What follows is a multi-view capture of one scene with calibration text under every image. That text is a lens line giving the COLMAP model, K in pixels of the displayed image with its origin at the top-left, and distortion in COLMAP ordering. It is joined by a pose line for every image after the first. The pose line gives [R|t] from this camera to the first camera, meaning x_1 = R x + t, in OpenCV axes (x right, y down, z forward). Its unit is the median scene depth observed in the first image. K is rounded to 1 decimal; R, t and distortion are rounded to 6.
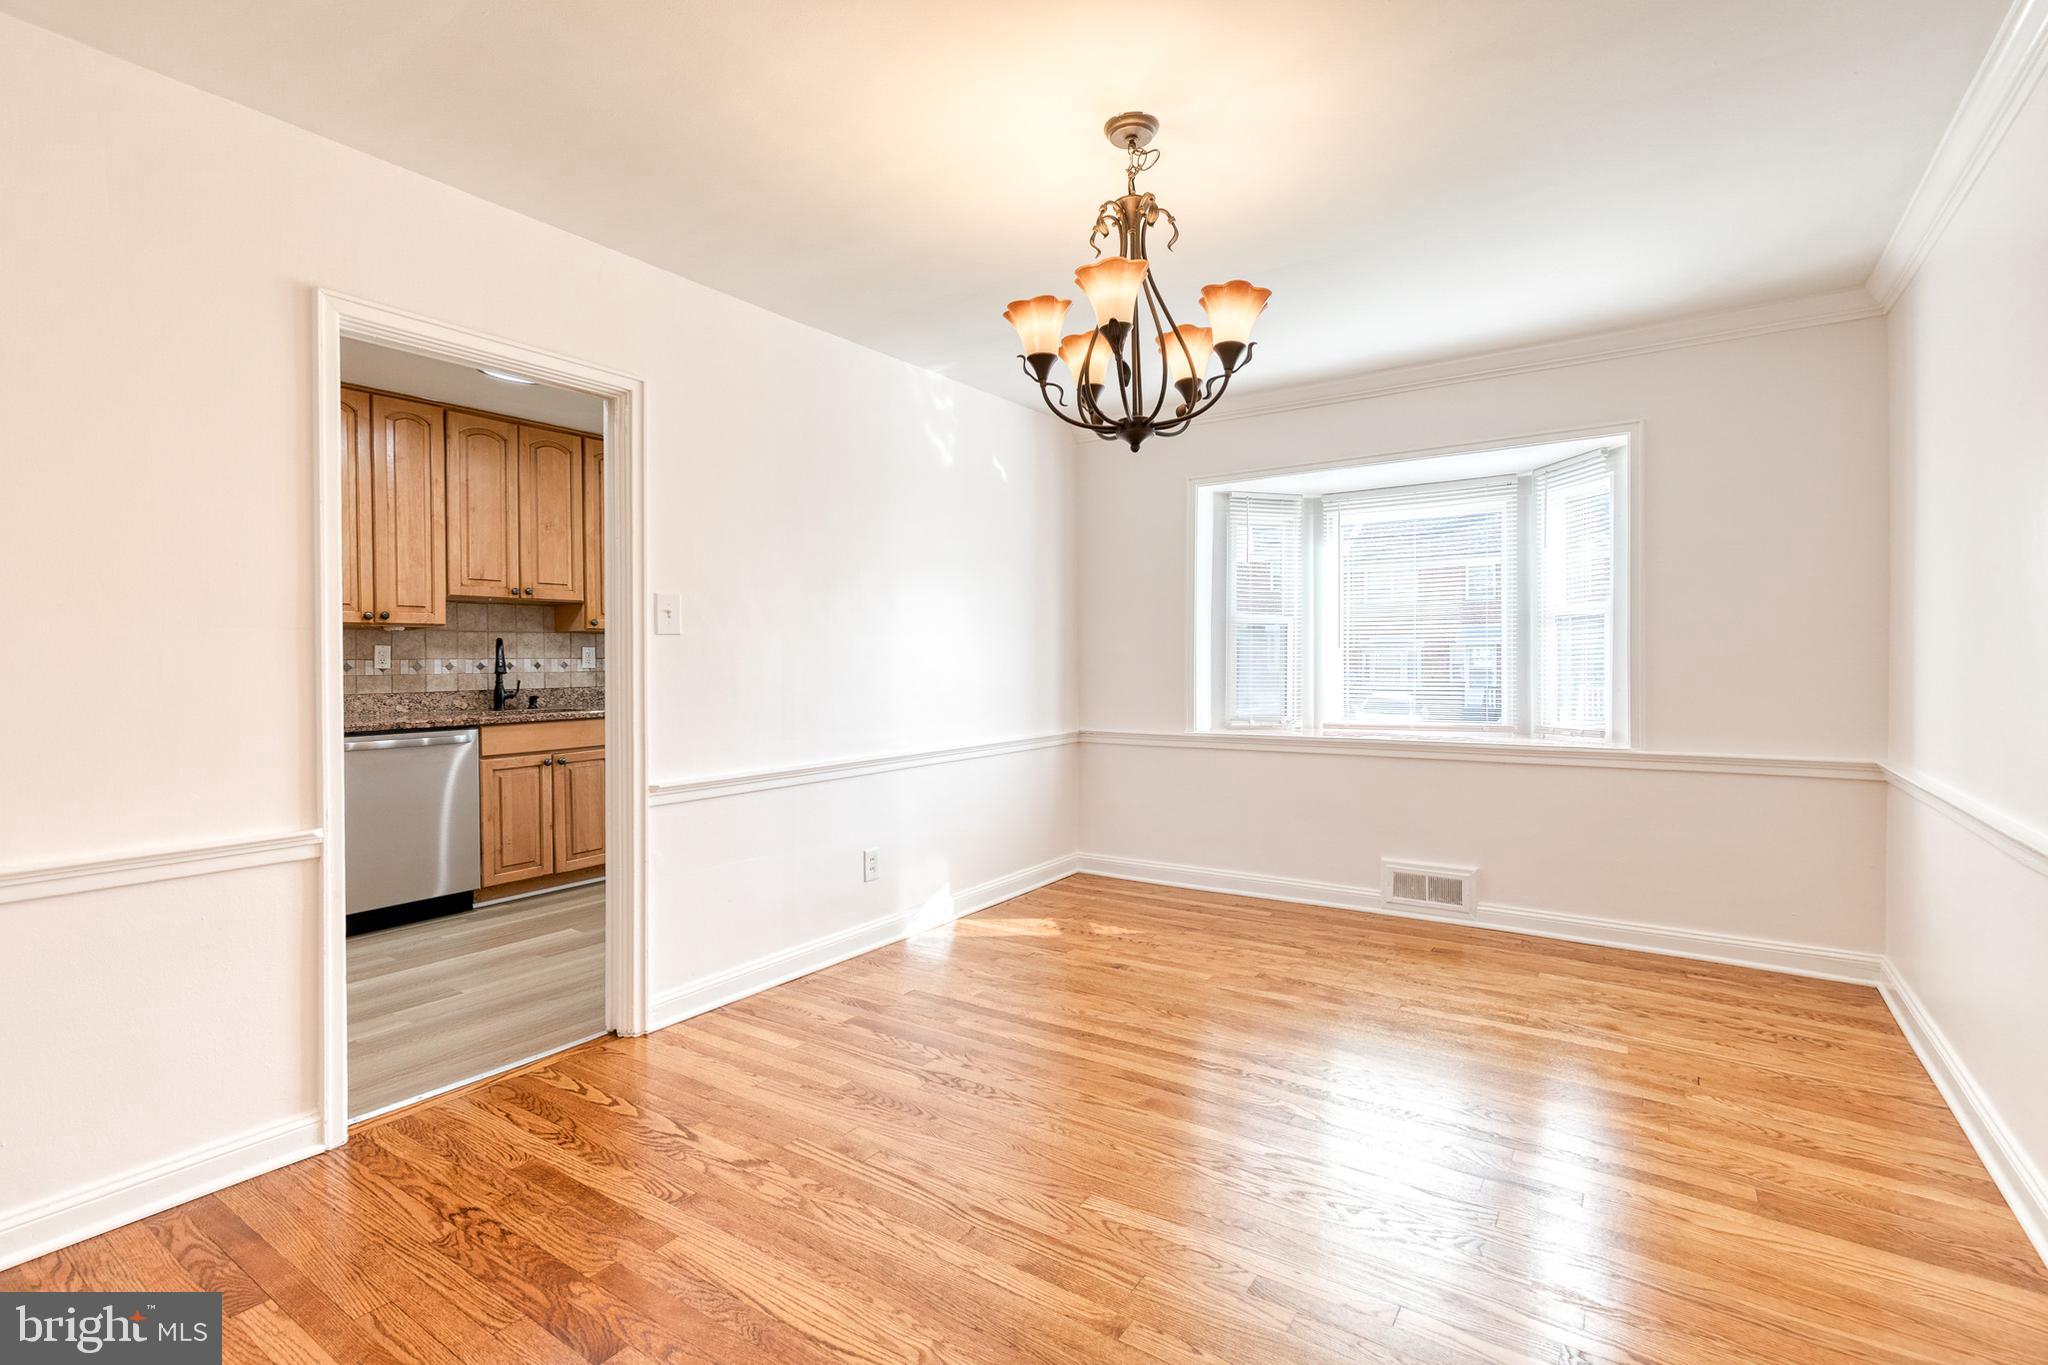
lens RADIAL K [[926.2, 0, 1037.6], [0, 926.2, 665.5], [0, 0, 1]] dist [0.012589, -0.000857]
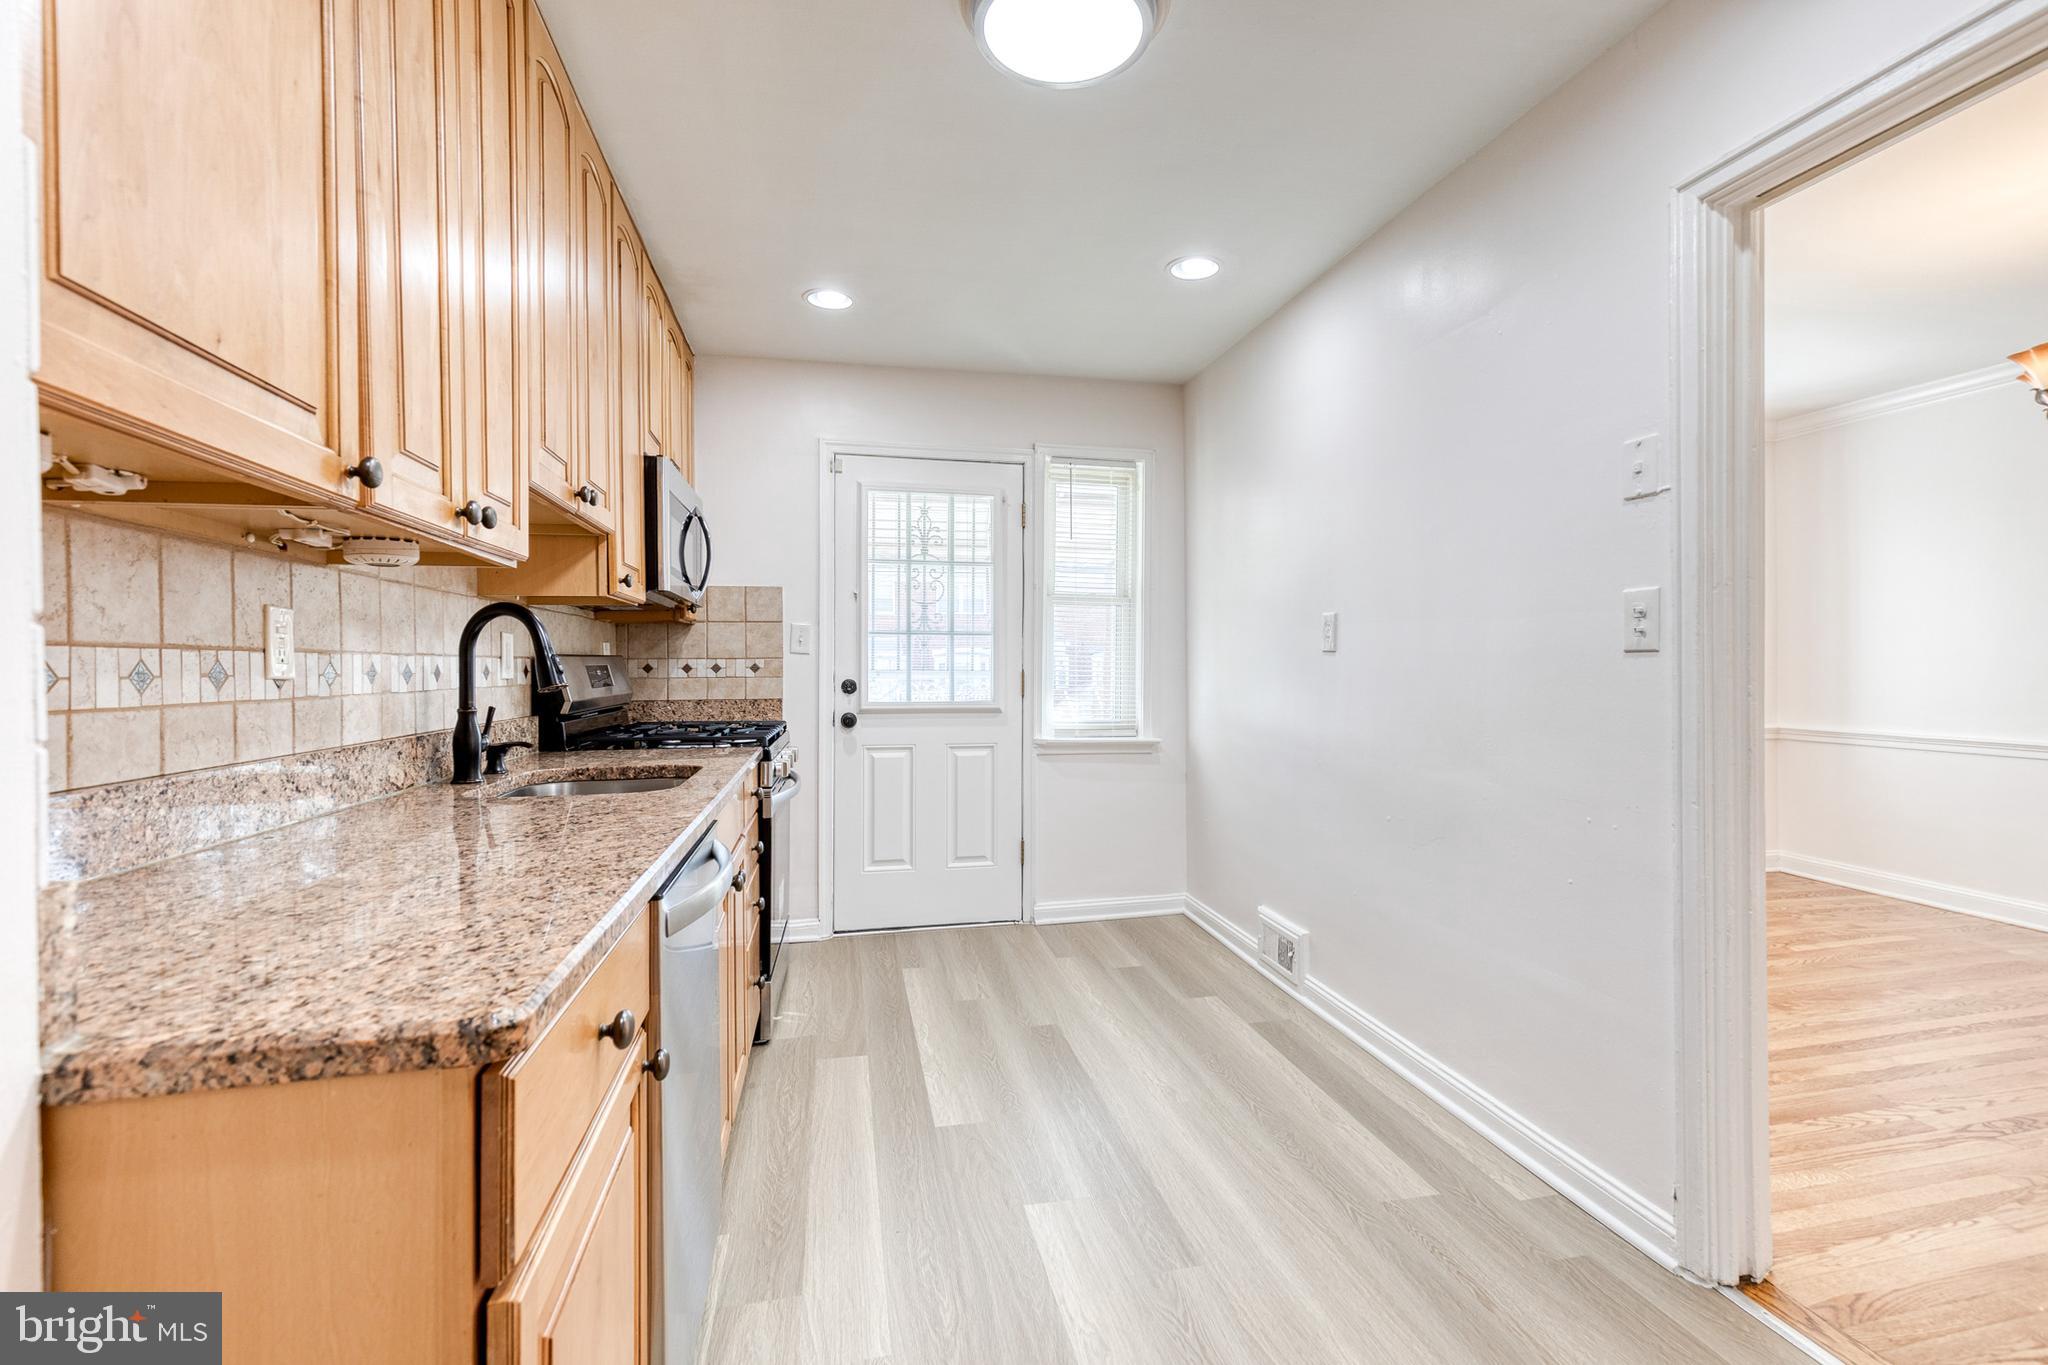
lens RADIAL K [[926.2, 0, 1037.6], [0, 926.2, 665.5], [0, 0, 1]] dist [0.012589, -0.000857]
pose [[0.679946, 0.002152, 0.733259, -0.914406], [0.008640, 0.999903, -0.010946, 0.005200], [-0.733211, 0.013778, 0.679861, 0.702811]]
